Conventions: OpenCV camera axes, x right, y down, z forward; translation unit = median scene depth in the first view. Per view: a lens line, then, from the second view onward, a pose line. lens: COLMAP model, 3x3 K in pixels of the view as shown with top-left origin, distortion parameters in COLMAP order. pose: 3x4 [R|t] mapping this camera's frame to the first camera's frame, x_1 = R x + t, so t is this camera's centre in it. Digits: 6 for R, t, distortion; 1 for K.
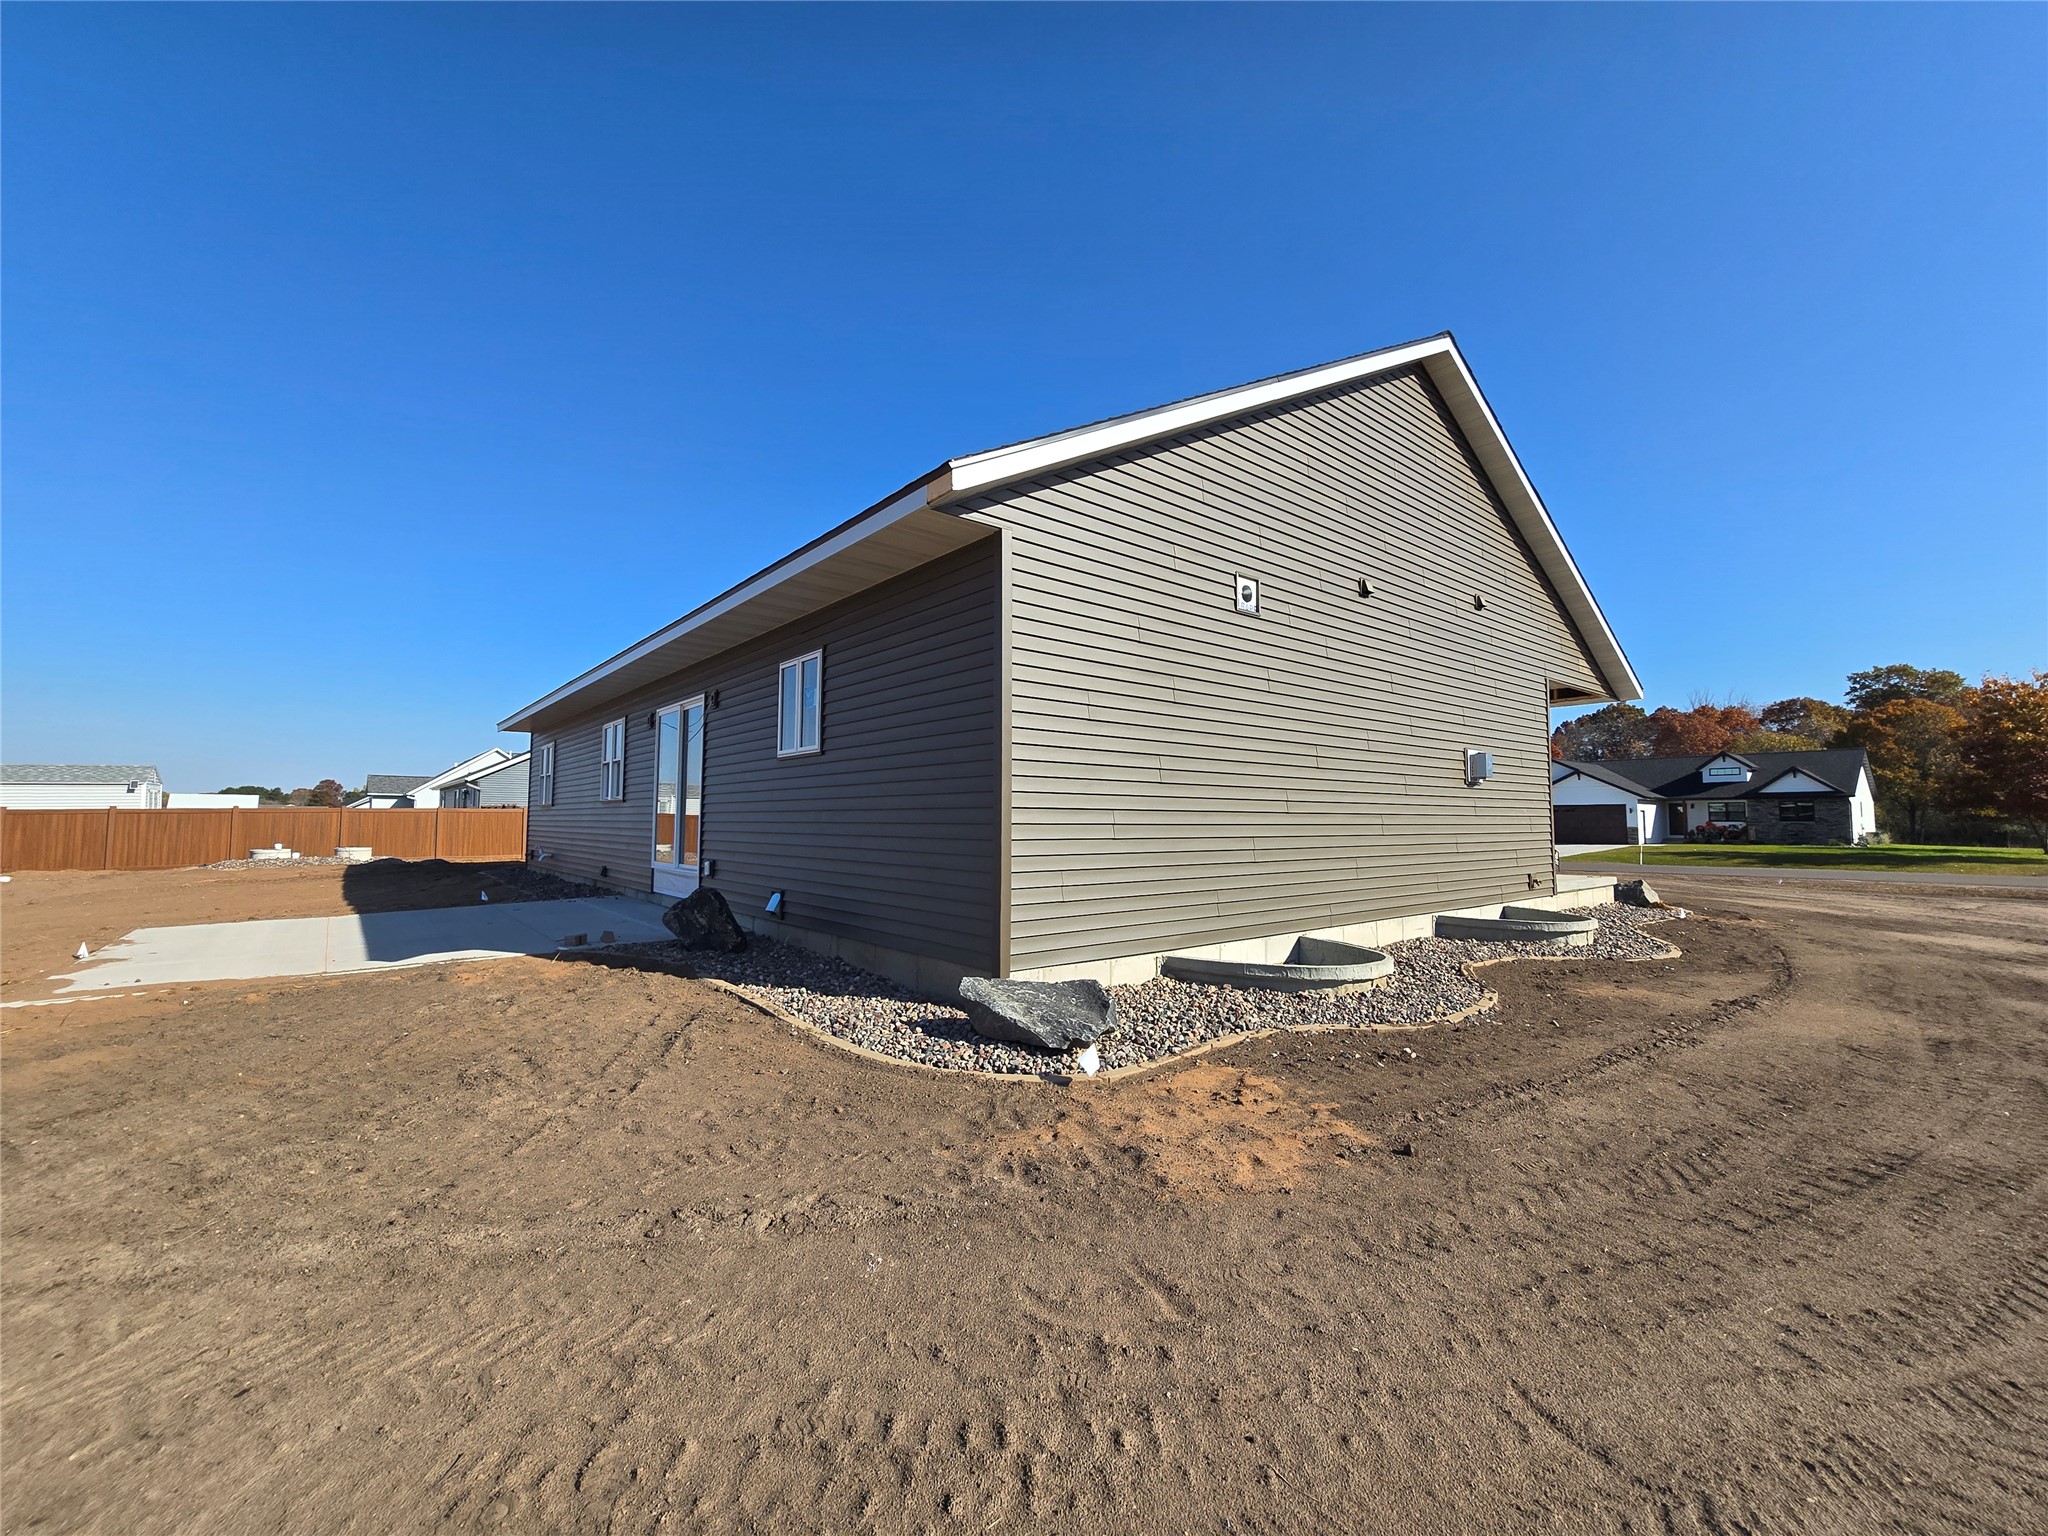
lens RADIAL K [[846.9, 0, 1024.0], [0, 846.9, 768.0], [0, 0, 1]] dist [-0.002384, -0.000408]
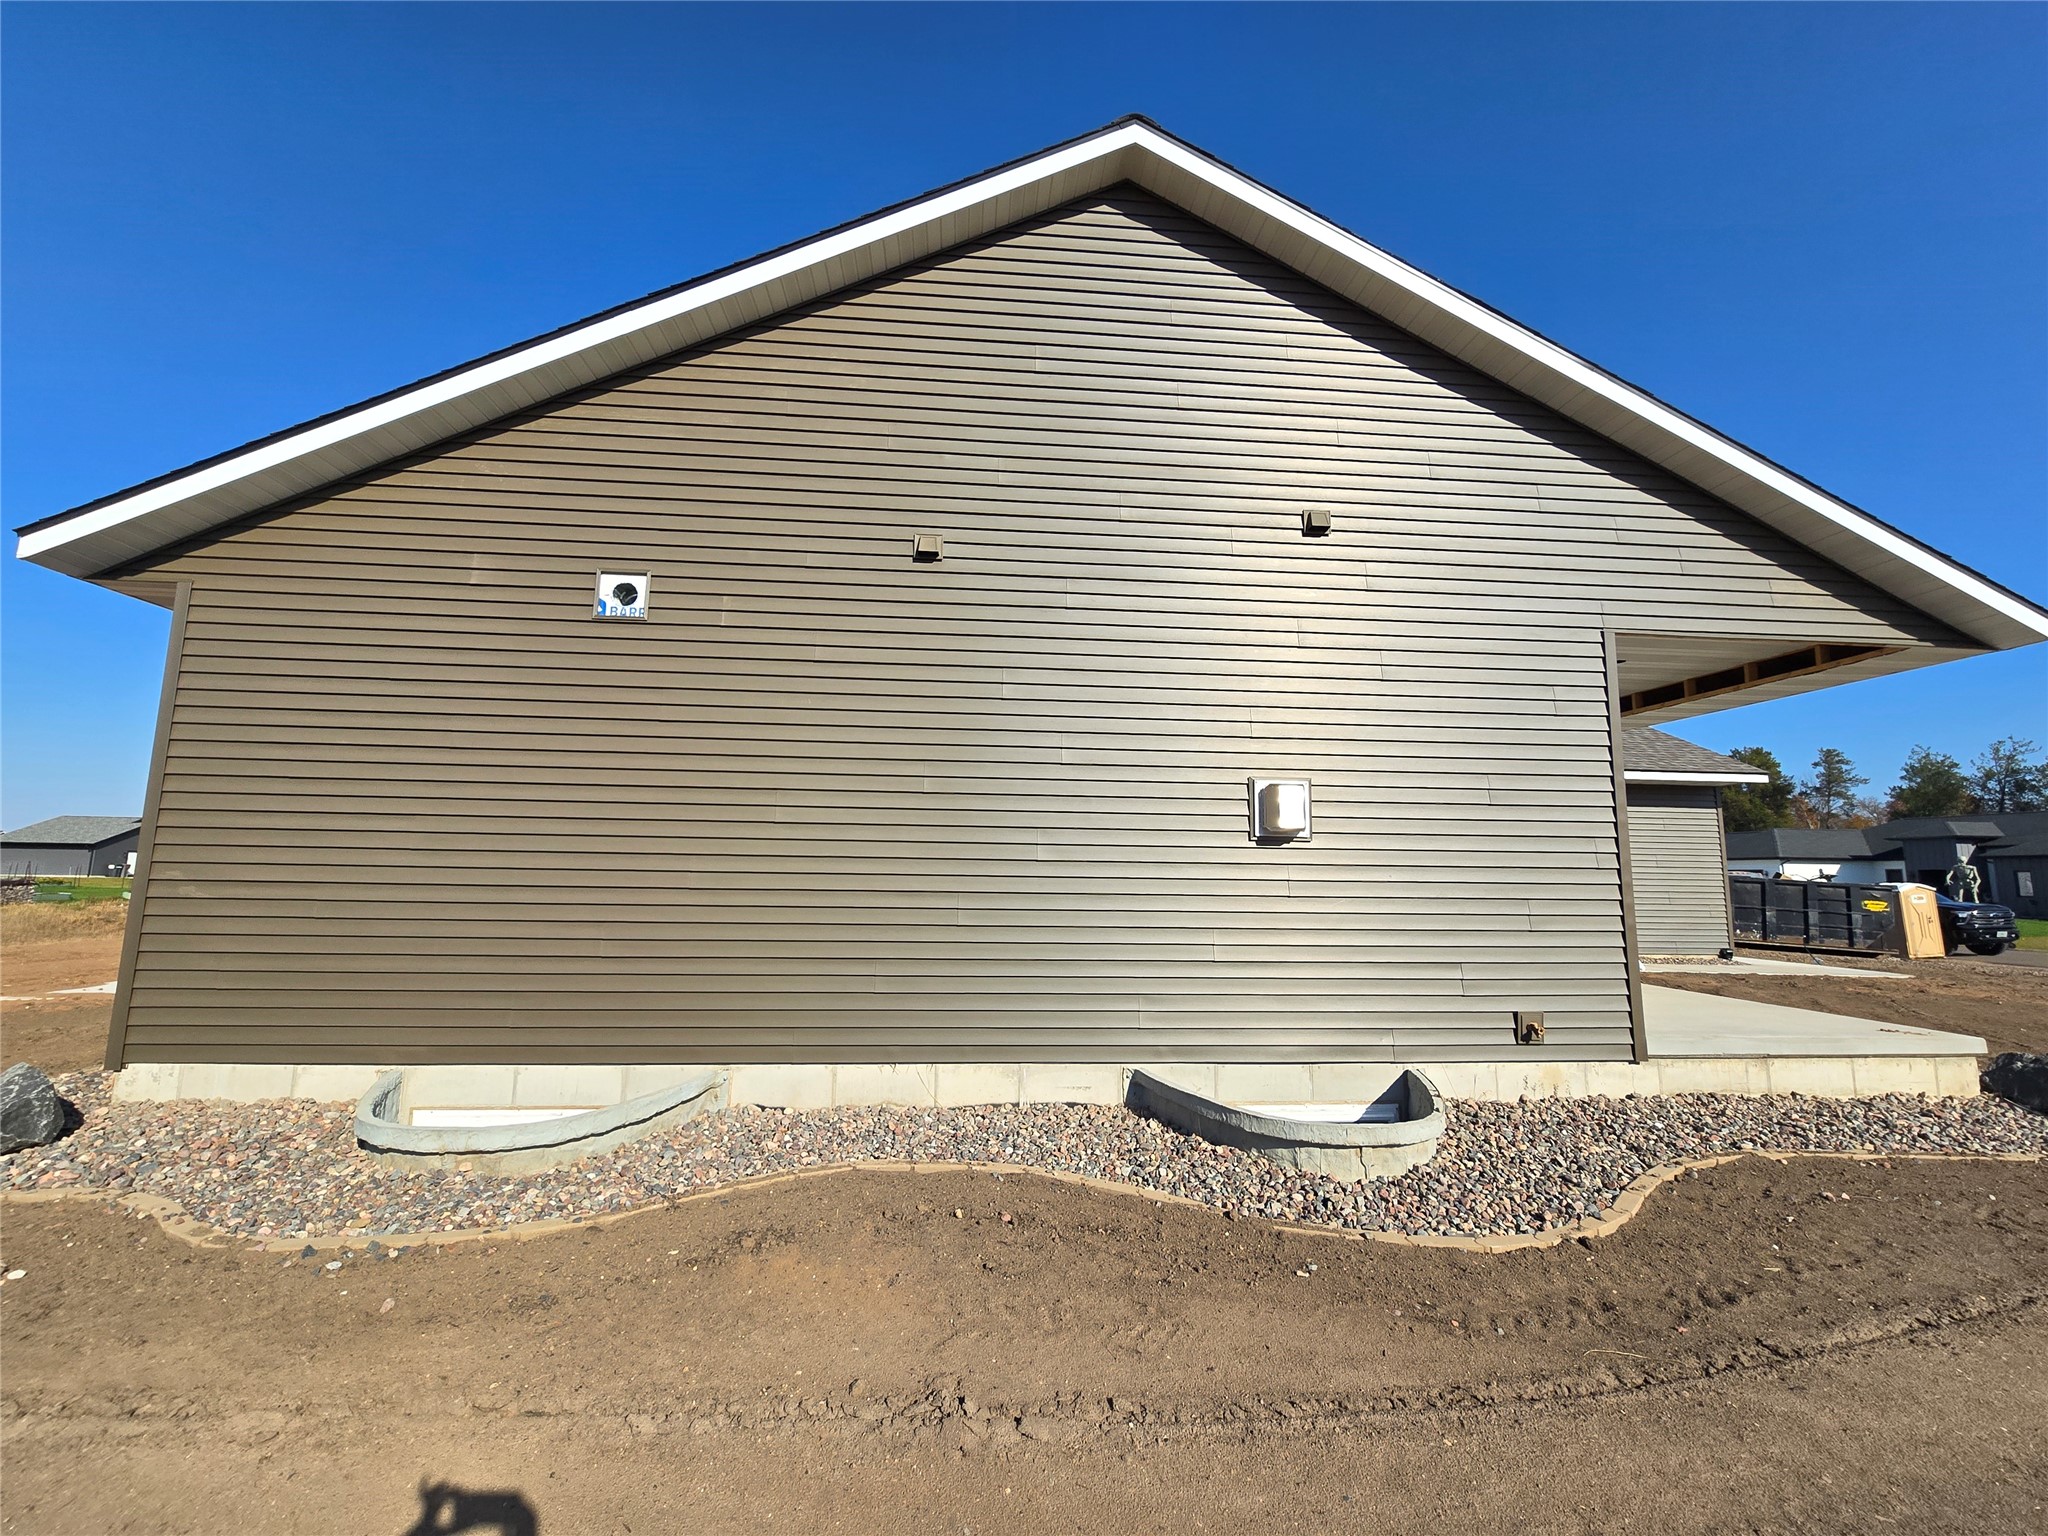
lens RADIAL K [[846.9, 0, 1024.0], [0, 846.9, 768.0], [0, 0, 1]] dist [-0.002384, -0.000408]
pose [[0.822368, -0.063469, -0.565404, 0.722876], [0.022860, 0.996642, -0.078628, 0.011686], [0.568496, 0.051736, 0.821058, 0.444556]]
